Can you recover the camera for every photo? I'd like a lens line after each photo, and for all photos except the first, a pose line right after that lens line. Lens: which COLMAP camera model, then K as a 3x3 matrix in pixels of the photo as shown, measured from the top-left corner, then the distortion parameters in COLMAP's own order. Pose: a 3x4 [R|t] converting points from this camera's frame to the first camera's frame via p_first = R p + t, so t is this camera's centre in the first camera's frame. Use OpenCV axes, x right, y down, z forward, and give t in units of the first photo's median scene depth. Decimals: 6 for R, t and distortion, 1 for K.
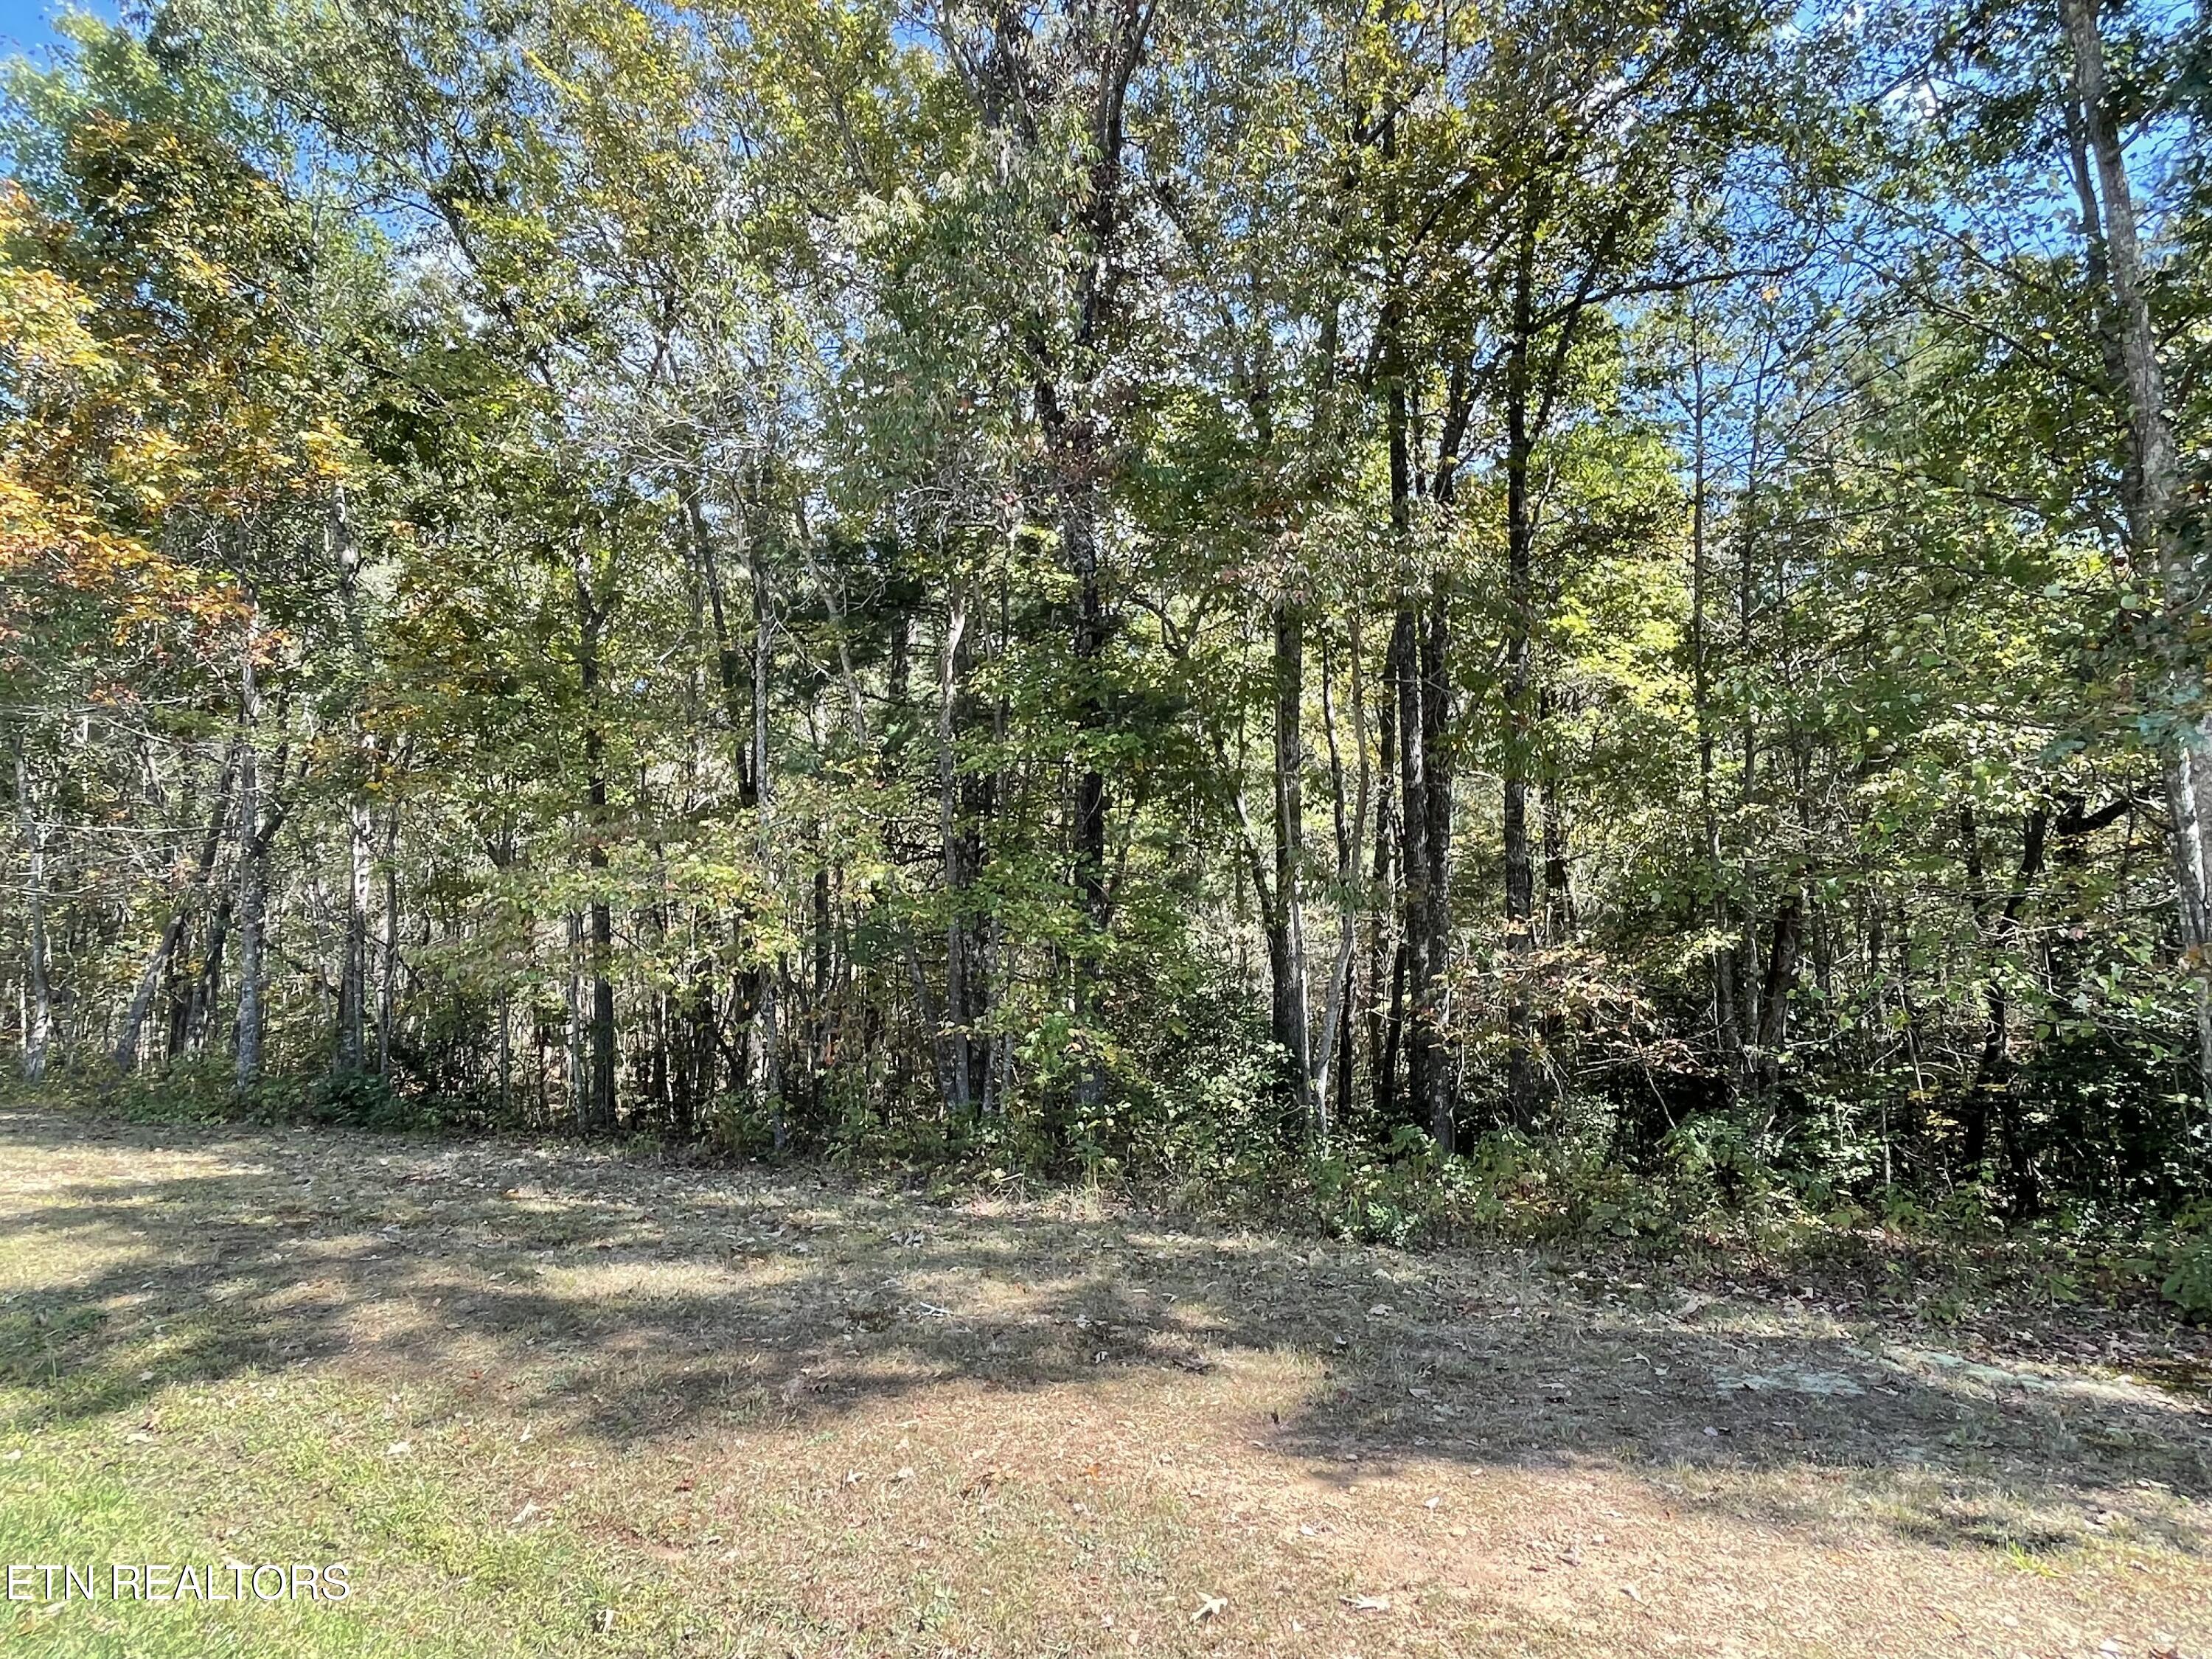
lens RADIAL K [[1263.1, 0, 1109.2], [0, 1263.1, 834.0], [0, 0, 1]] dist [-0.004350, -0.001287]
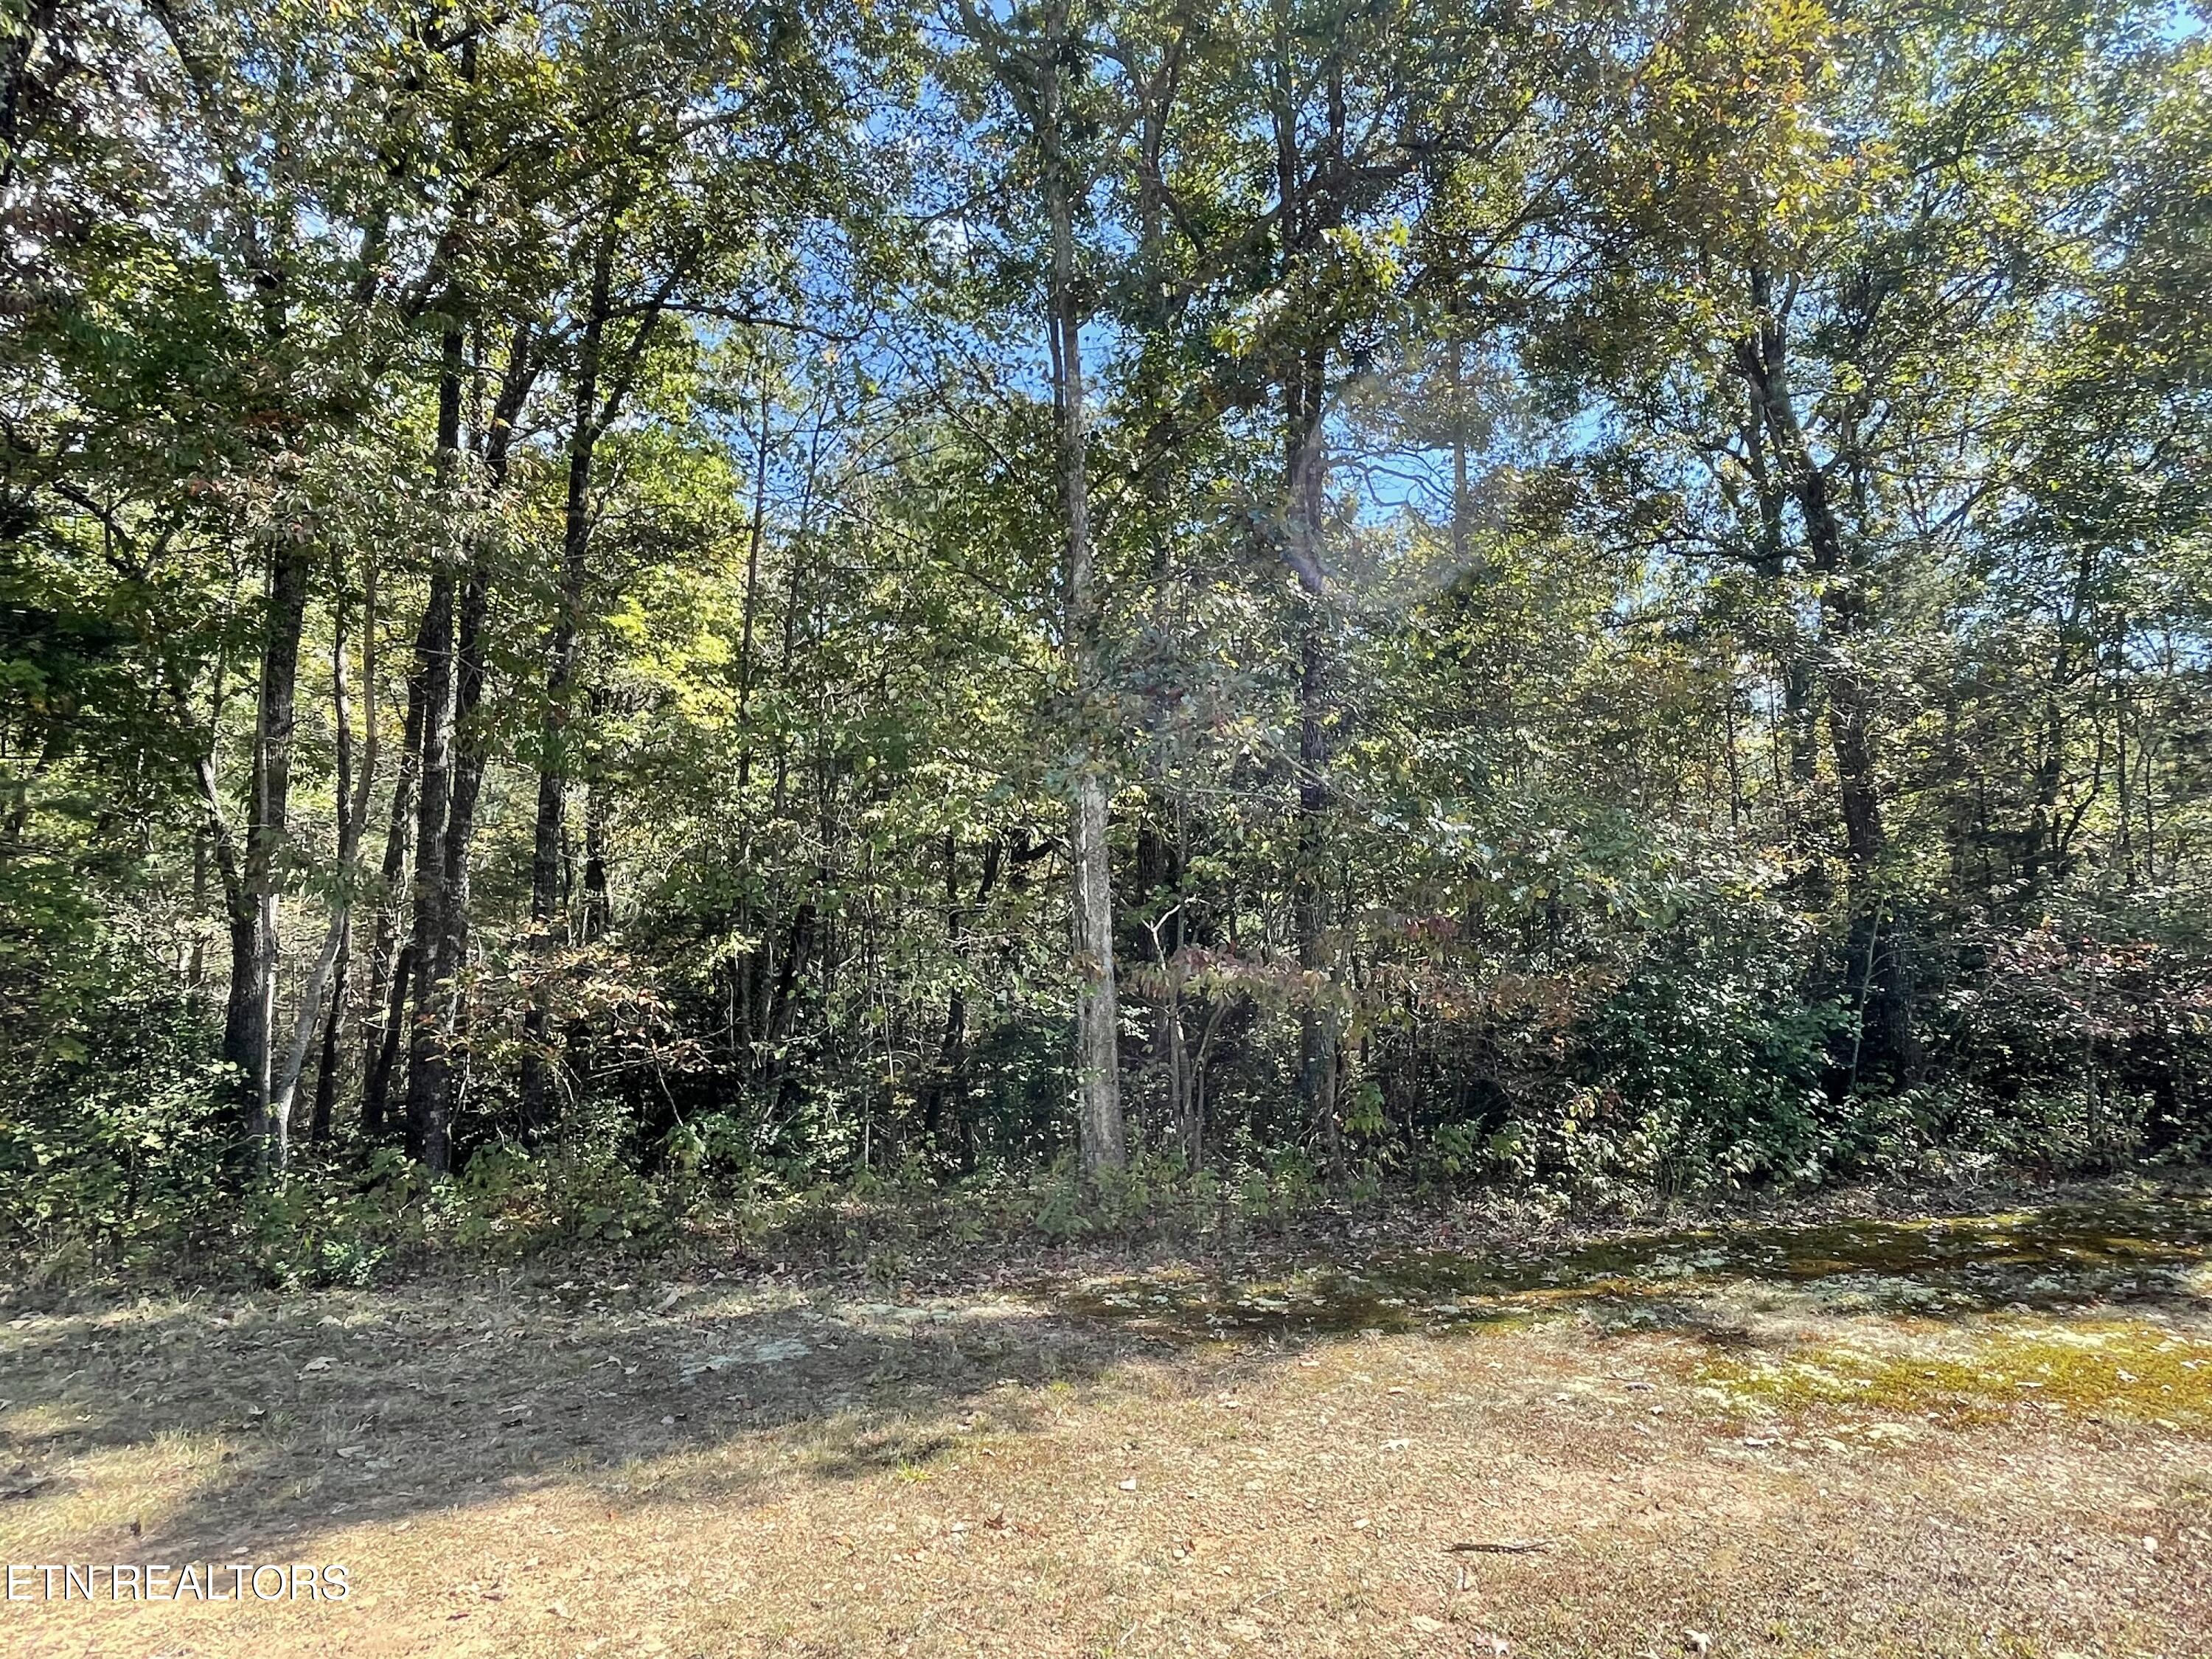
lens RADIAL K [[1263.1, 0, 1109.2], [0, 1263.1, 834.0], [0, 0, 1]] dist [-0.004350, -0.001287]
pose [[0.750465, 0.069074, 0.657291, 0.013954], [-0.067140, 0.997346, -0.028152, 0.001195], [-0.657491, -0.023004, 0.753111, 0.000932]]
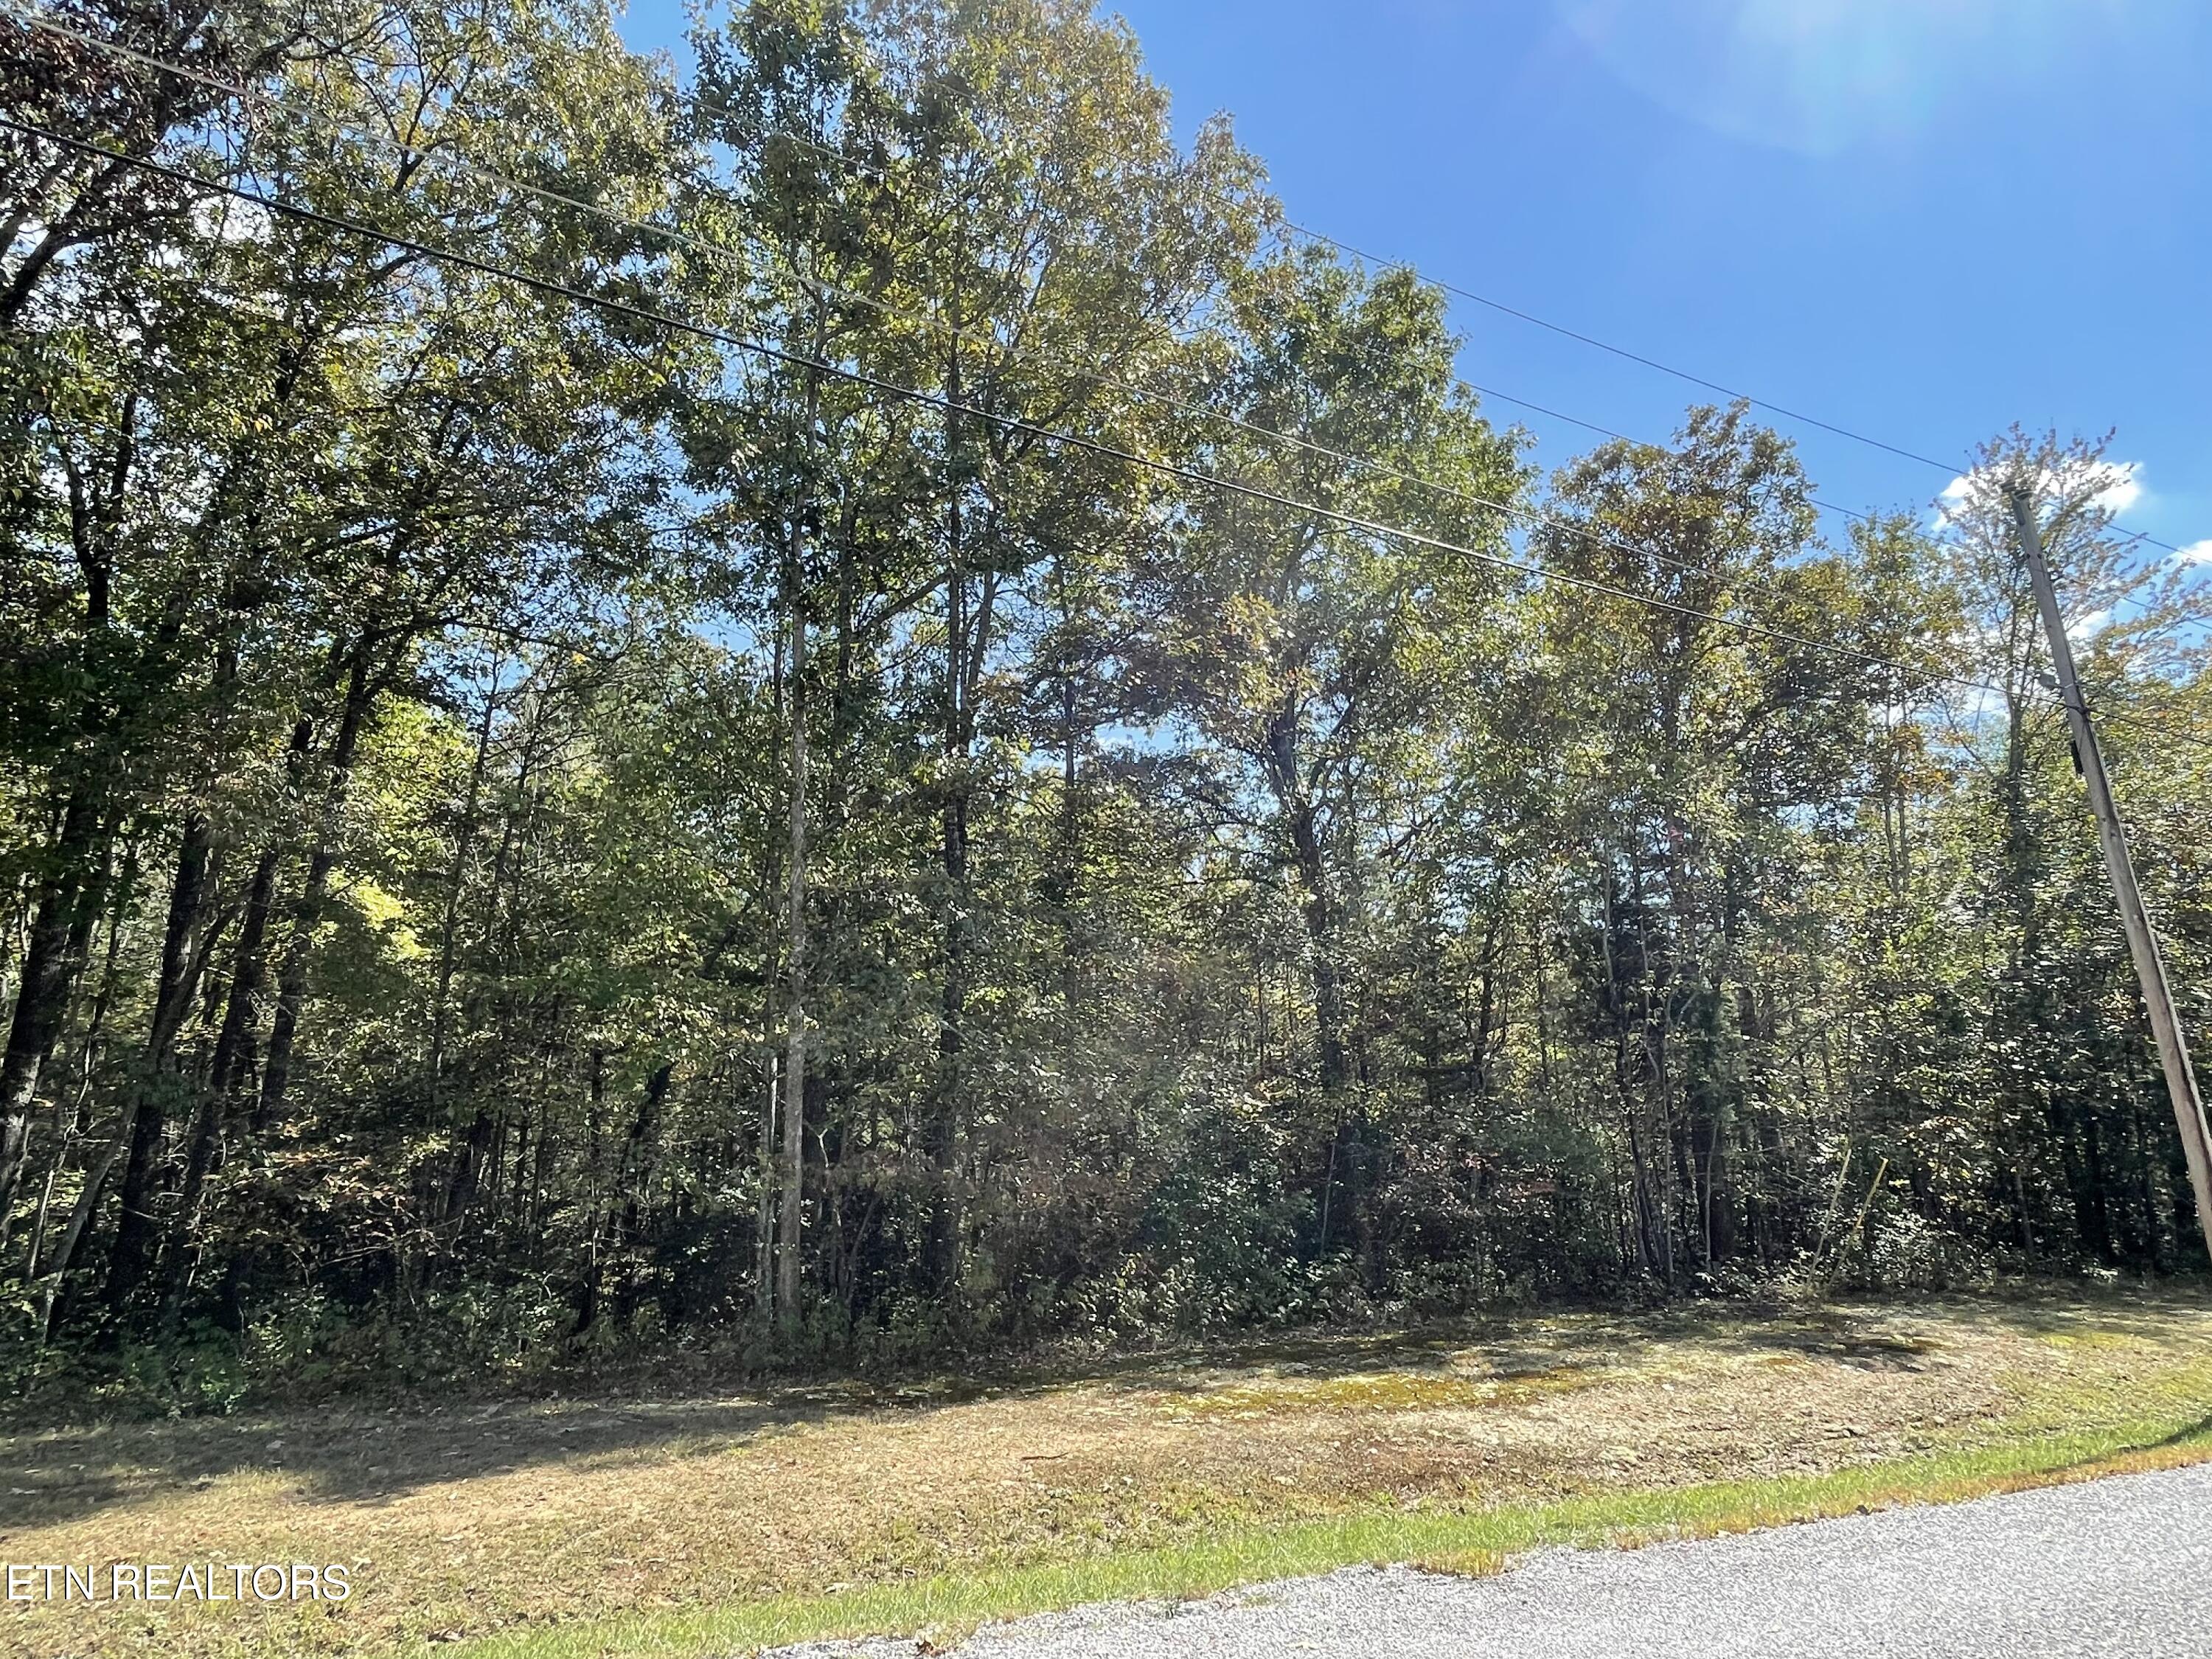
lens RADIAL K [[1260.8, 0, 1091.9], [0, 1260.8, 821.6], [0, 0, 1]] dist [0.000554, -0.002384]
pose [[0.530811, 0.224971, 0.817085, -0.253369], [-0.088572, 0.973570, -0.210517, -0.018816], [-0.842849, 0.039374, 0.536707, -0.189975]]
